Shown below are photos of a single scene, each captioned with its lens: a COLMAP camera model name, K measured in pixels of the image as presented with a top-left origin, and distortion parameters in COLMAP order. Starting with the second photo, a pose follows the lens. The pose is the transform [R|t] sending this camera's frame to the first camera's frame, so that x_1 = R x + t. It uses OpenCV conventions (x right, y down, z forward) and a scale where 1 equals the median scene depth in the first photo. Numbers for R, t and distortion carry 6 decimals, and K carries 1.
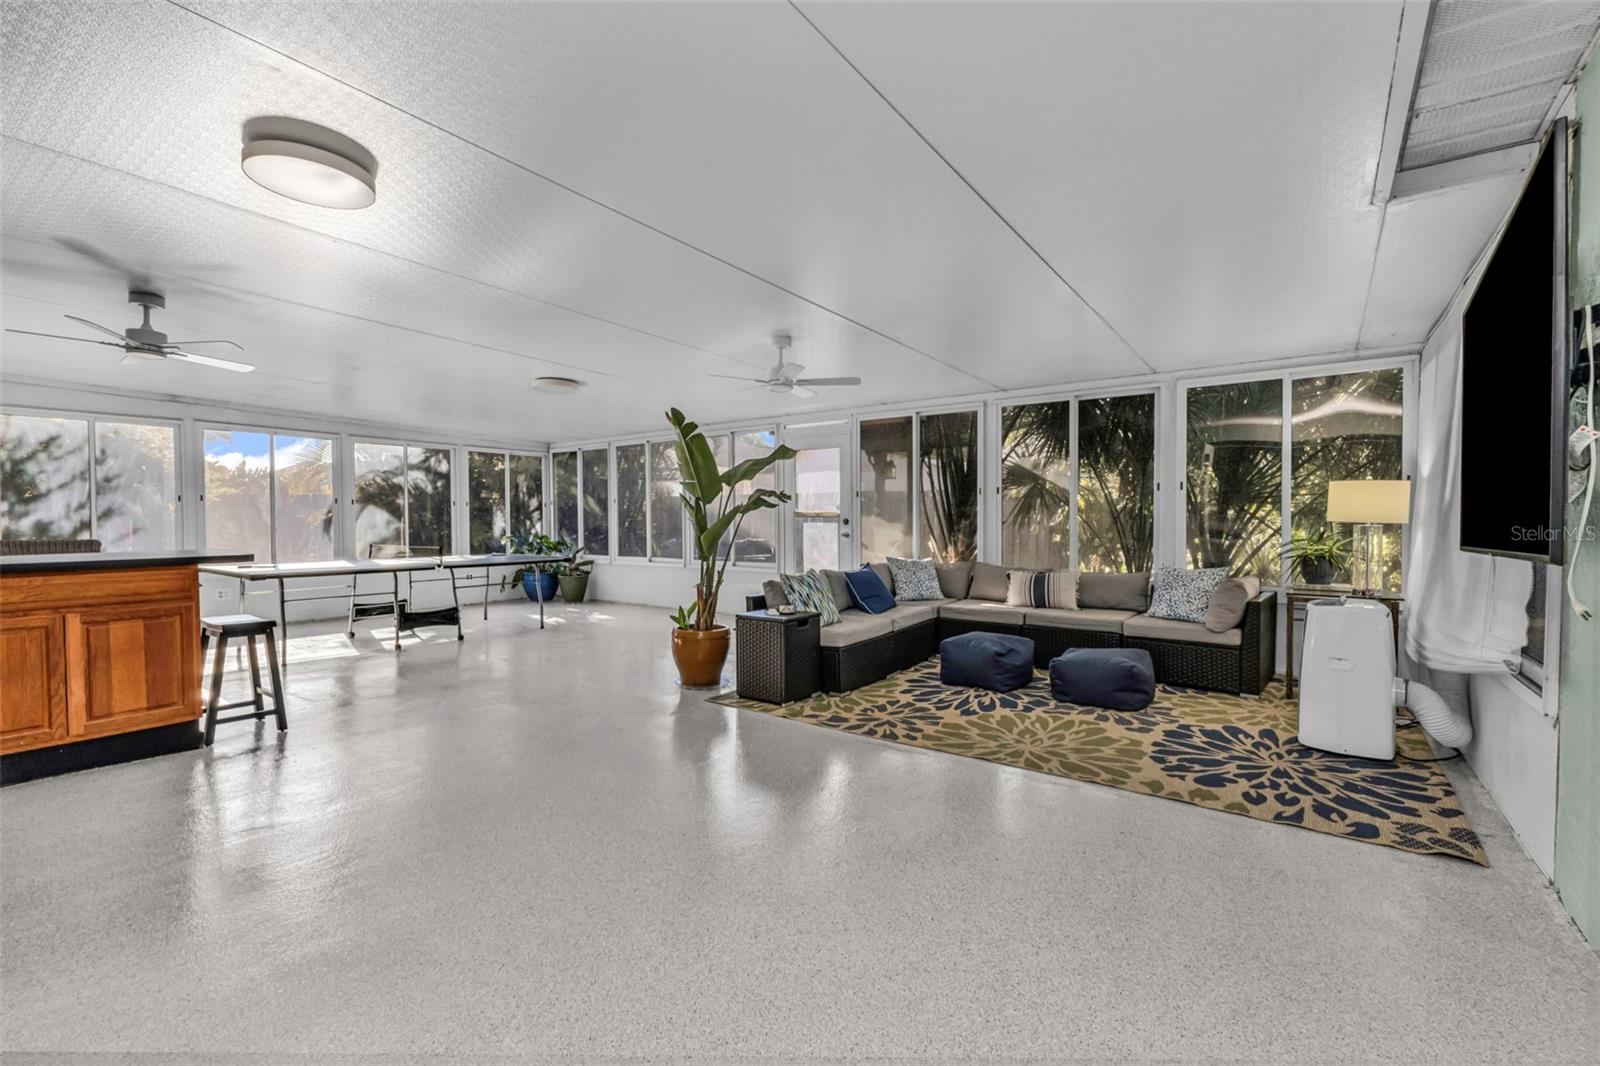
lens RADIAL K [[674.3, 0, 800.0], [0, 674.3, 533.0], [0, 0, 1]] dist [-0.000312, -0.000091]
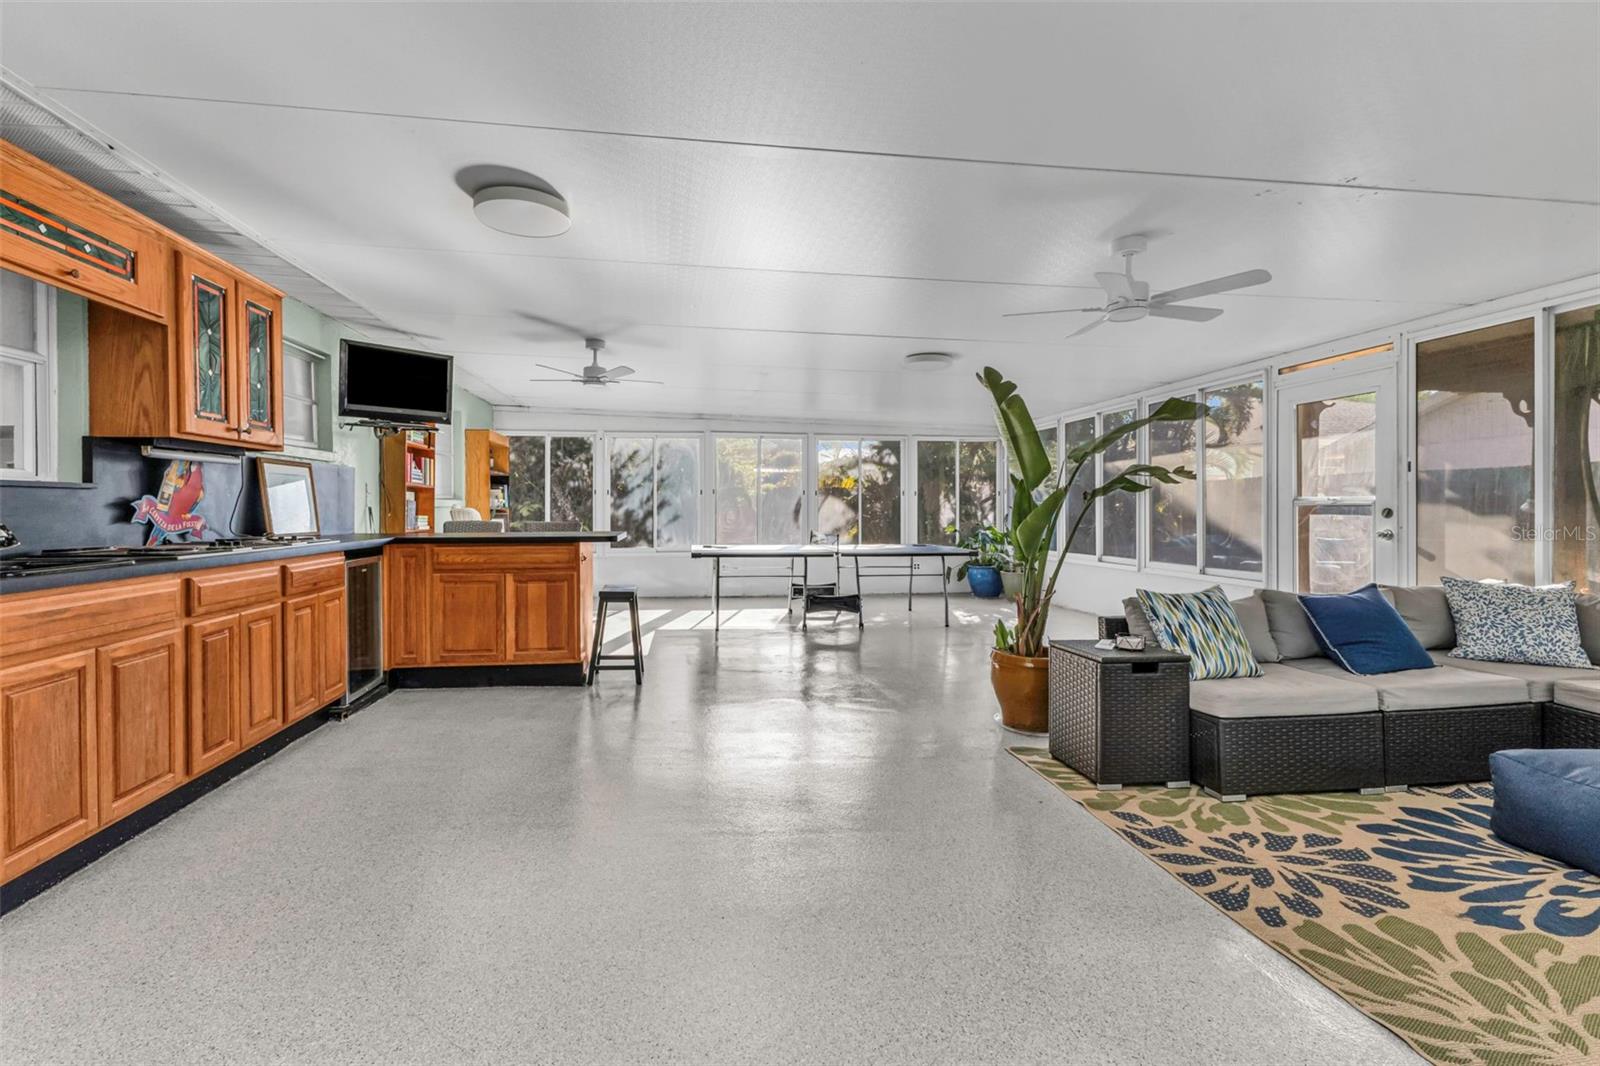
lens RADIAL K [[696.6, 0, 765.3], [0, 696.6, 508.8], [0, 0, 1]] dist [0.002396, -0.000877]
pose [[0.678737, 0.000402, -0.734382, 0.236270], [-0.017297, 0.999731, -0.015439, -0.002182], [0.734178, 0.023182, 0.678561, 0.260984]]
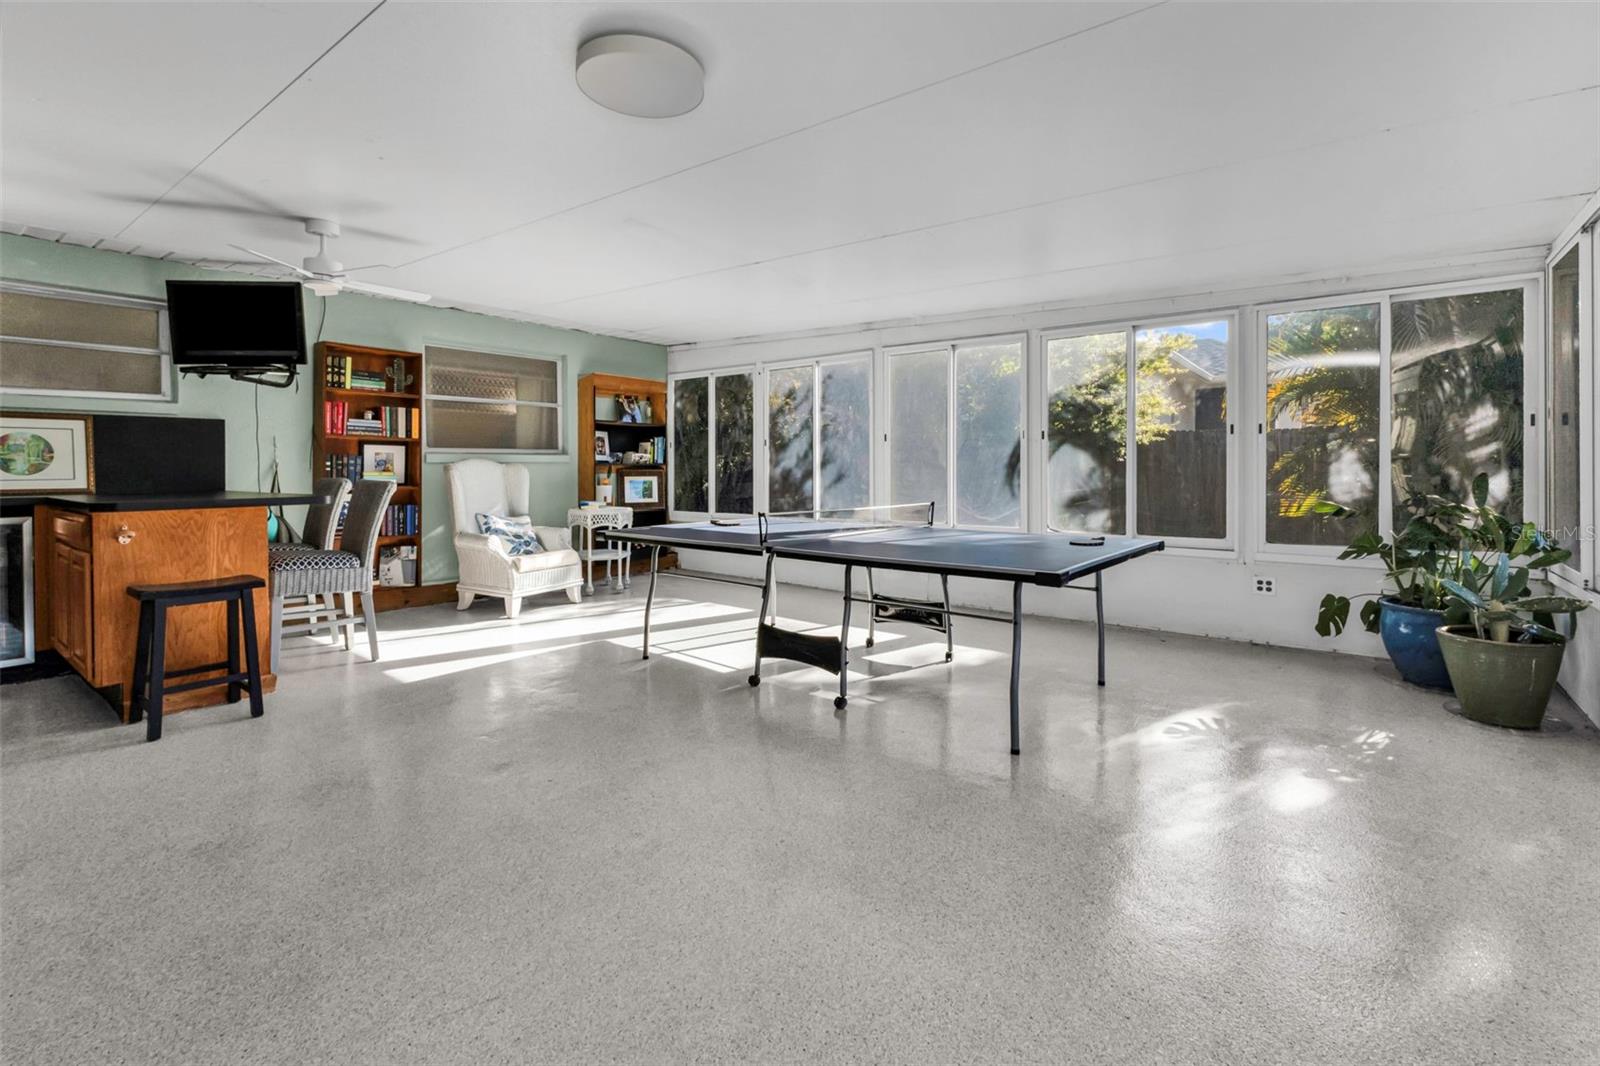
lens RADIAL K [[674.3, 0, 800.0], [0, 674.3, 533.0], [0, 0, 1]] dist [-0.000312, -0.000091]
pose [[-0.032158, 0.091647, -0.995272, -0.029631], [-0.022557, 0.995467, 0.092394, -0.019669], [0.999228, 0.025421, -0.029945, 1.403890]]
